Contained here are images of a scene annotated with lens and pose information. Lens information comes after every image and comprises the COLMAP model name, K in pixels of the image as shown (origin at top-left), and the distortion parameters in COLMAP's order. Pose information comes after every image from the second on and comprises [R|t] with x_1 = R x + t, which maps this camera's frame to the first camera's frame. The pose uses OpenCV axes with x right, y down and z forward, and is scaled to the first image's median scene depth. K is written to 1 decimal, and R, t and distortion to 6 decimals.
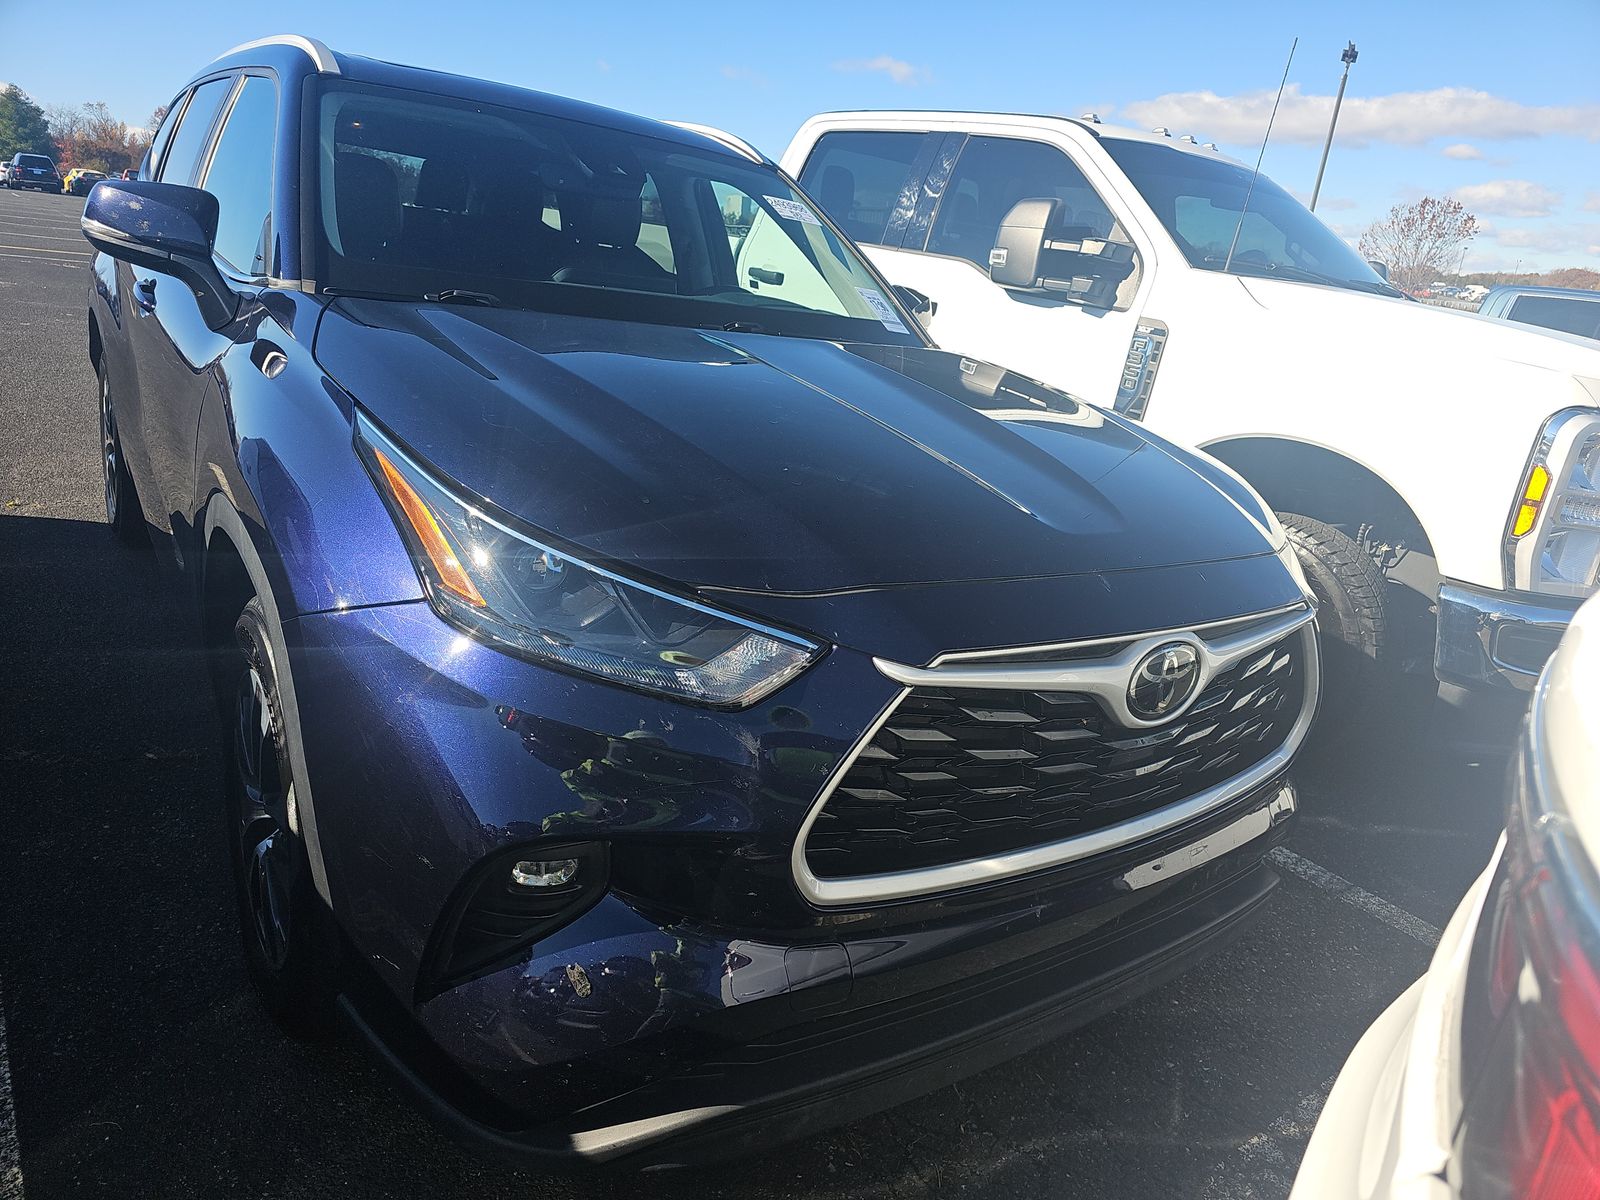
lens RADIAL K [[1206.8, 0, 800.4], [0, 1206.8, 625.3], [0, 0, 1]] dist [0.055255, -0.058927]
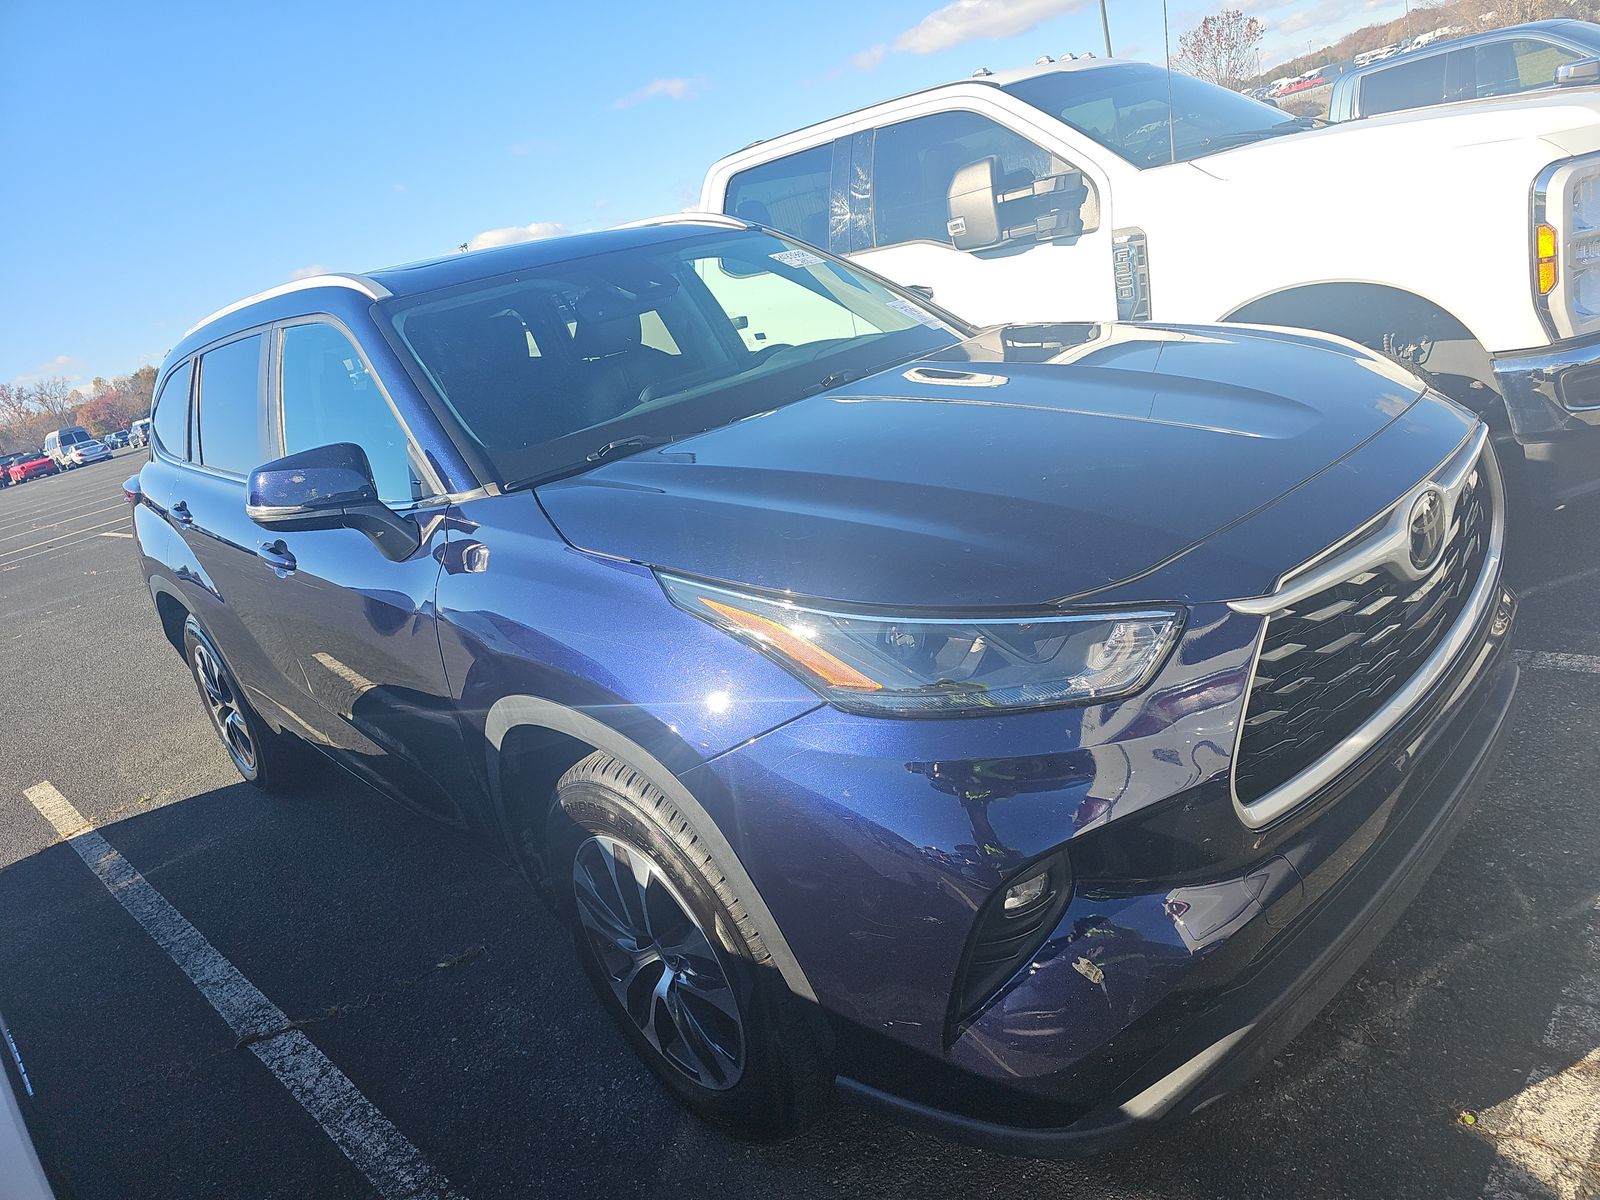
lens RADIAL K [[1197.7, 0, 837.7], [0, 1197.7, 599.5], [0, 0, 1]] dist [0.069278, -0.082182]
pose [[0.928078, -0.370972, 0.032405, -0.120728], [0.371600, 0.928256, -0.015938, -0.036019], [-0.024167, 0.026834, 0.999348, -0.043715]]
